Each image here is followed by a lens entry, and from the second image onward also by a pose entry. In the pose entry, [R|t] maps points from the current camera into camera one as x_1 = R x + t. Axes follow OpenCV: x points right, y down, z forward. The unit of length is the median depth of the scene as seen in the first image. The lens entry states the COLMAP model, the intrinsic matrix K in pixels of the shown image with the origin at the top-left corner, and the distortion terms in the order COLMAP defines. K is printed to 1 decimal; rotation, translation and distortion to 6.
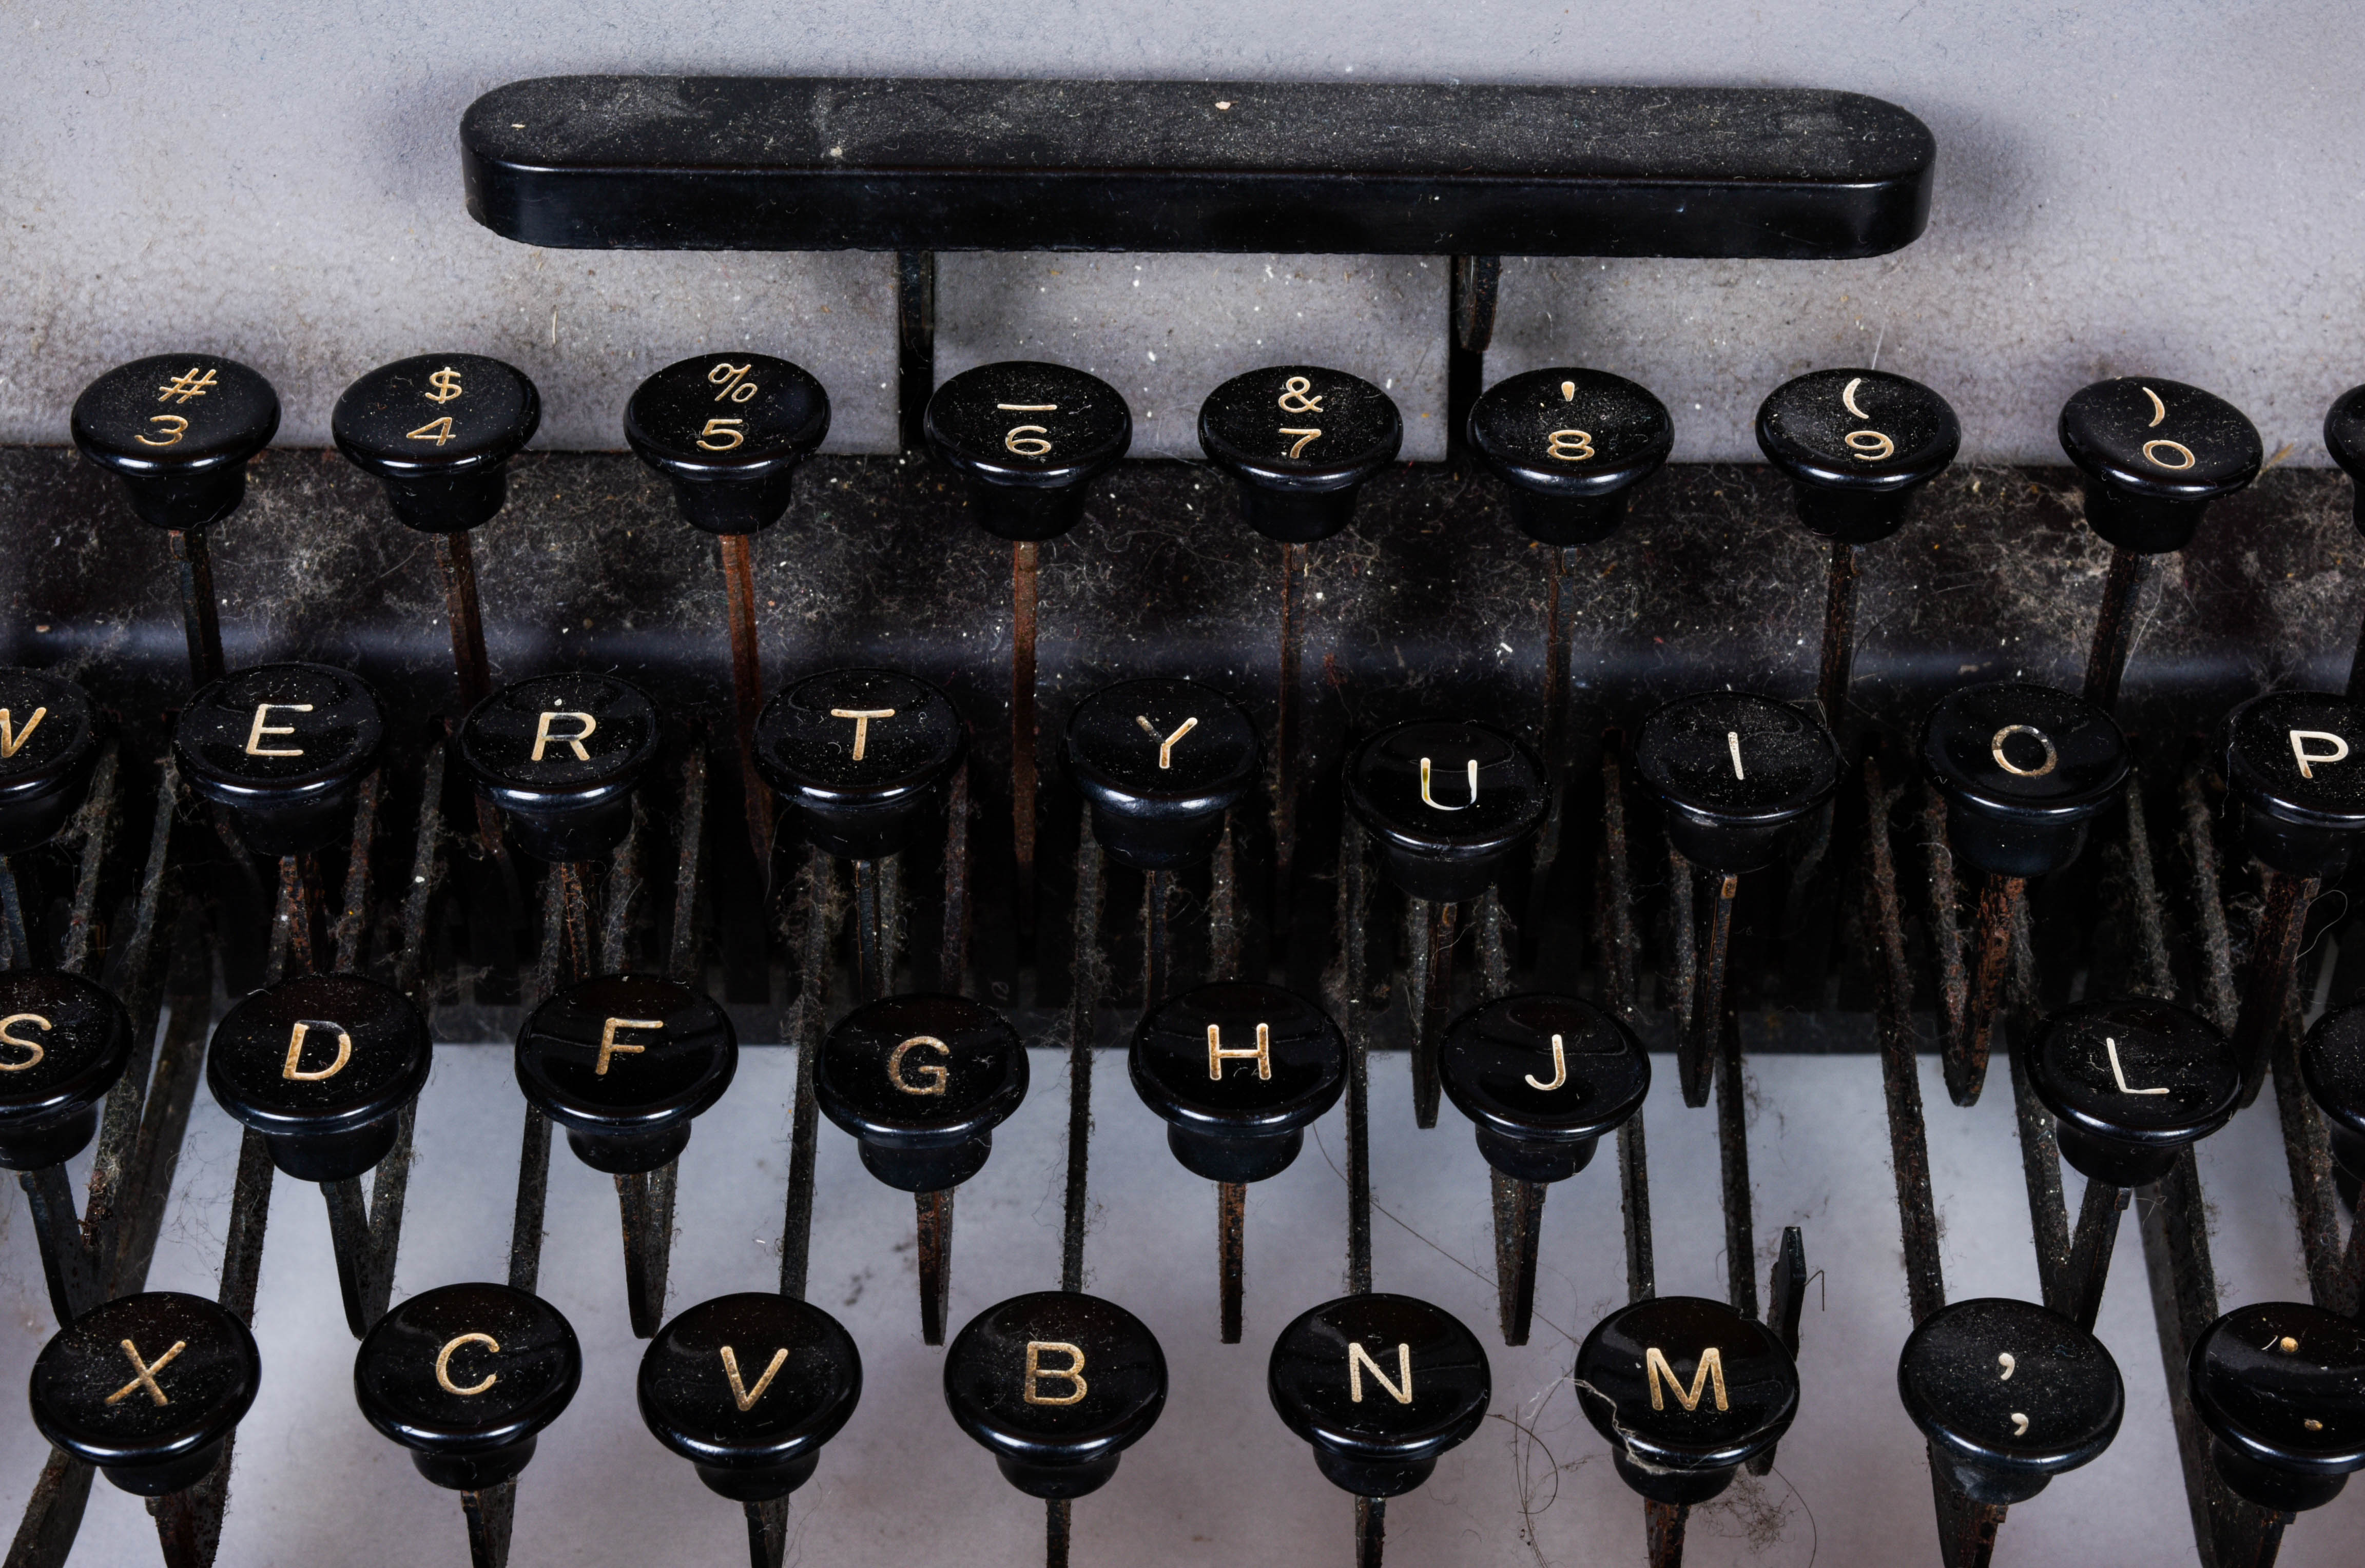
lens RADIAL K [[4130.4, 0, 1189.4], [0, 4130.4, 804.2], [0, 0, 1]] dist [-0.025127, 0.000000]
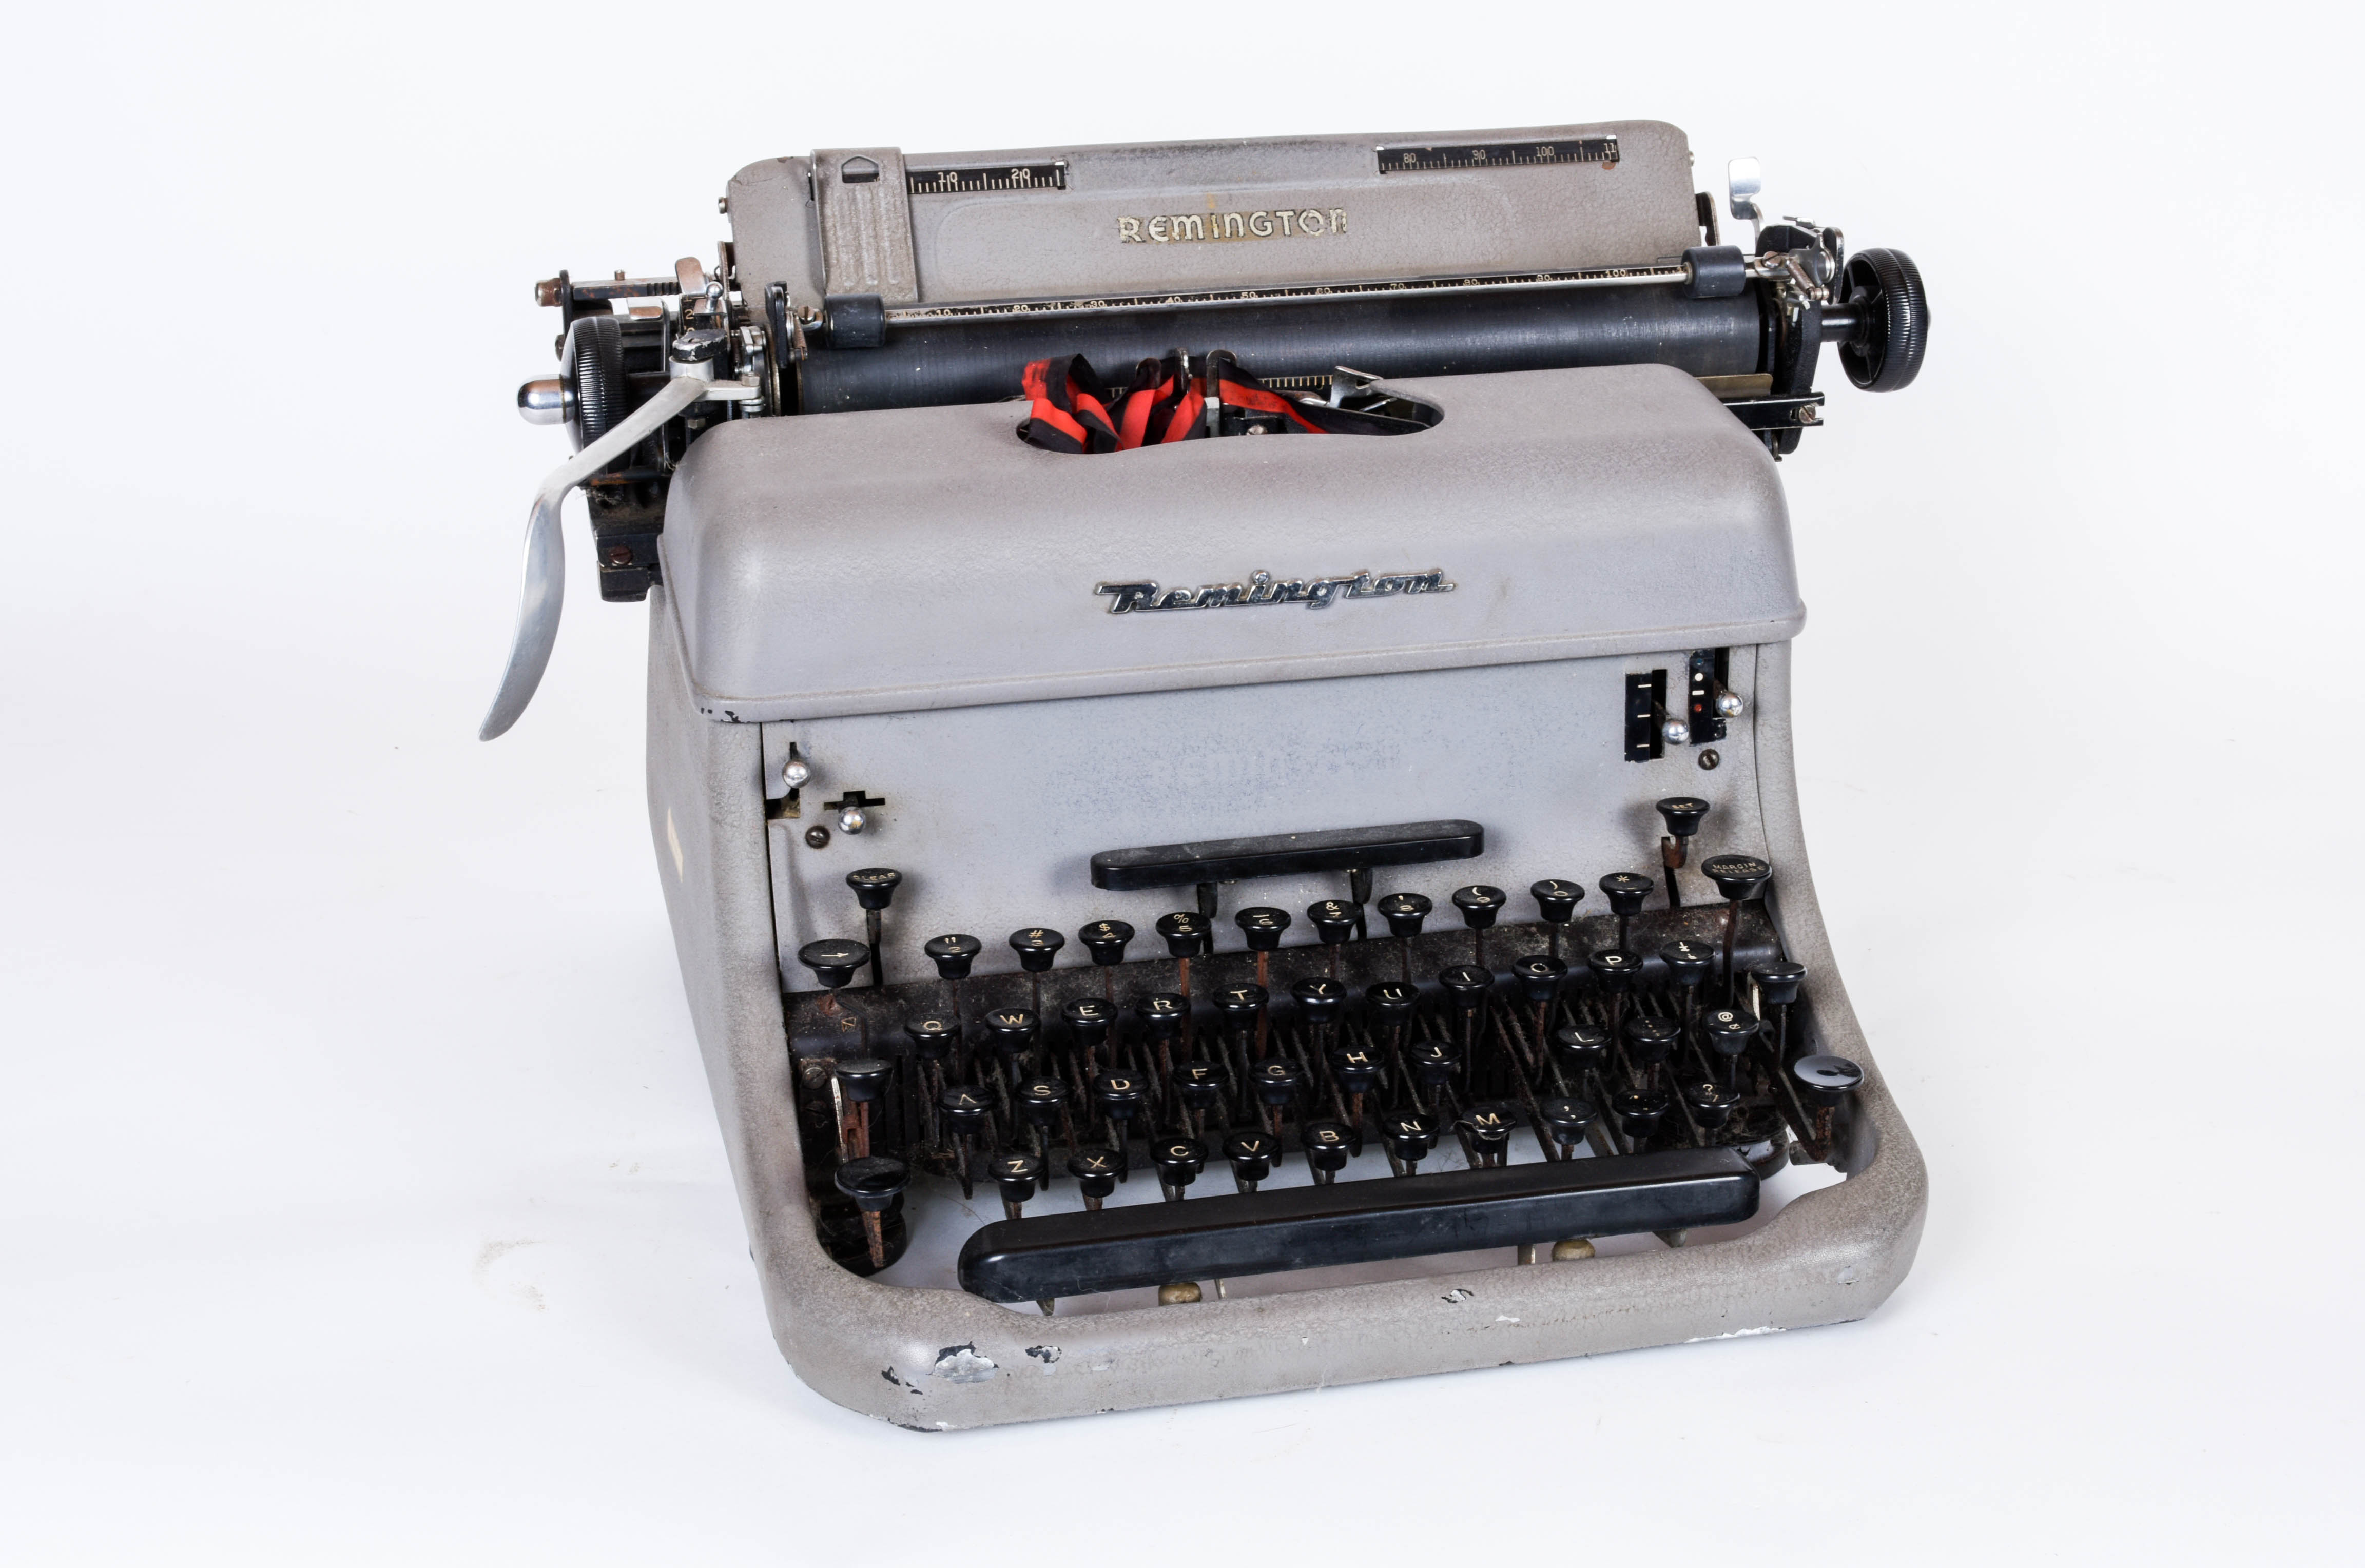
lens RADIAL K [[3426.6, 0, 1187.3], [0, 3426.6, 785.2], [0, 0, 1]] dist [-0.026591, 0.000000]
pose [[0.978090, -0.099643, 0.182786, -0.636766], [0.152264, 0.941163, -0.301708, 0.691183], [-0.141968, 0.322929, 0.935715, -1.847926]]
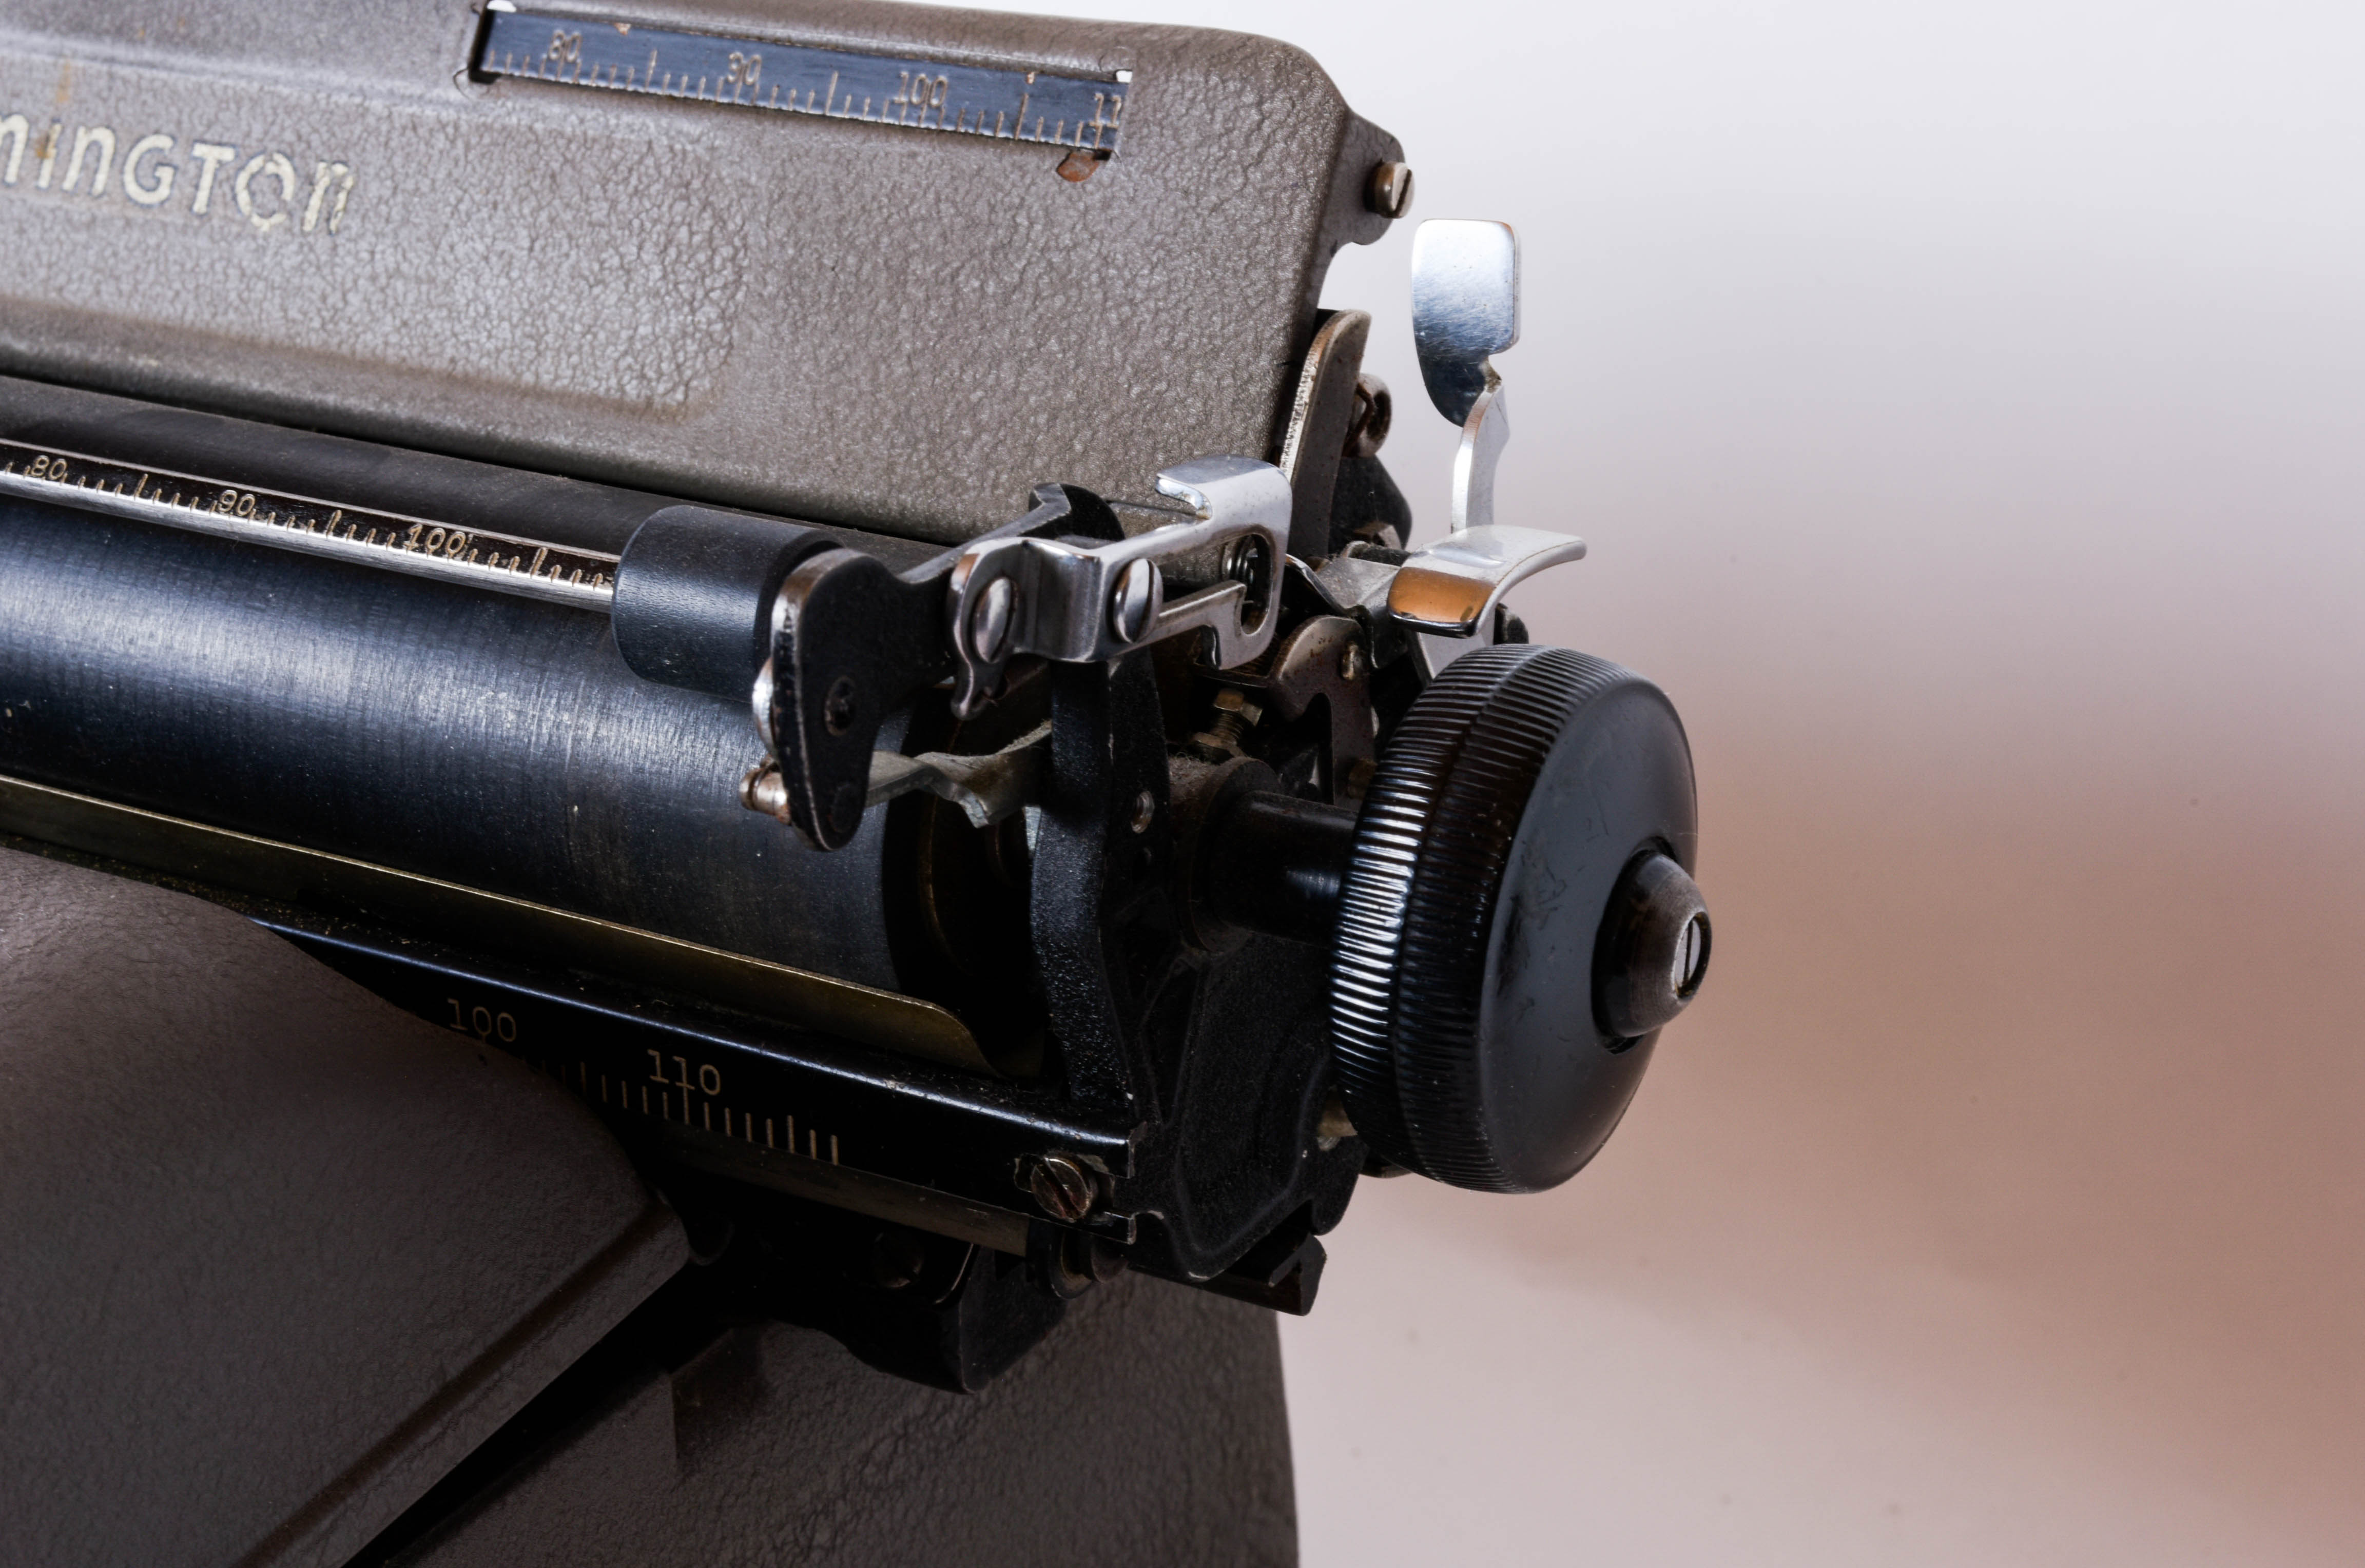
lens RADIAL K [[4130.4, 0, 1187.2], [0, 4130.4, 798.0], [0, 0, 1]] dist [-0.025127, 0.000000]
pose [[0.865649, 0.164512, -0.472851, 1.208909], [-0.288872, 0.935521, -0.203357, -0.499226], [0.408907, 0.312629, 0.857355, 0.203071]]
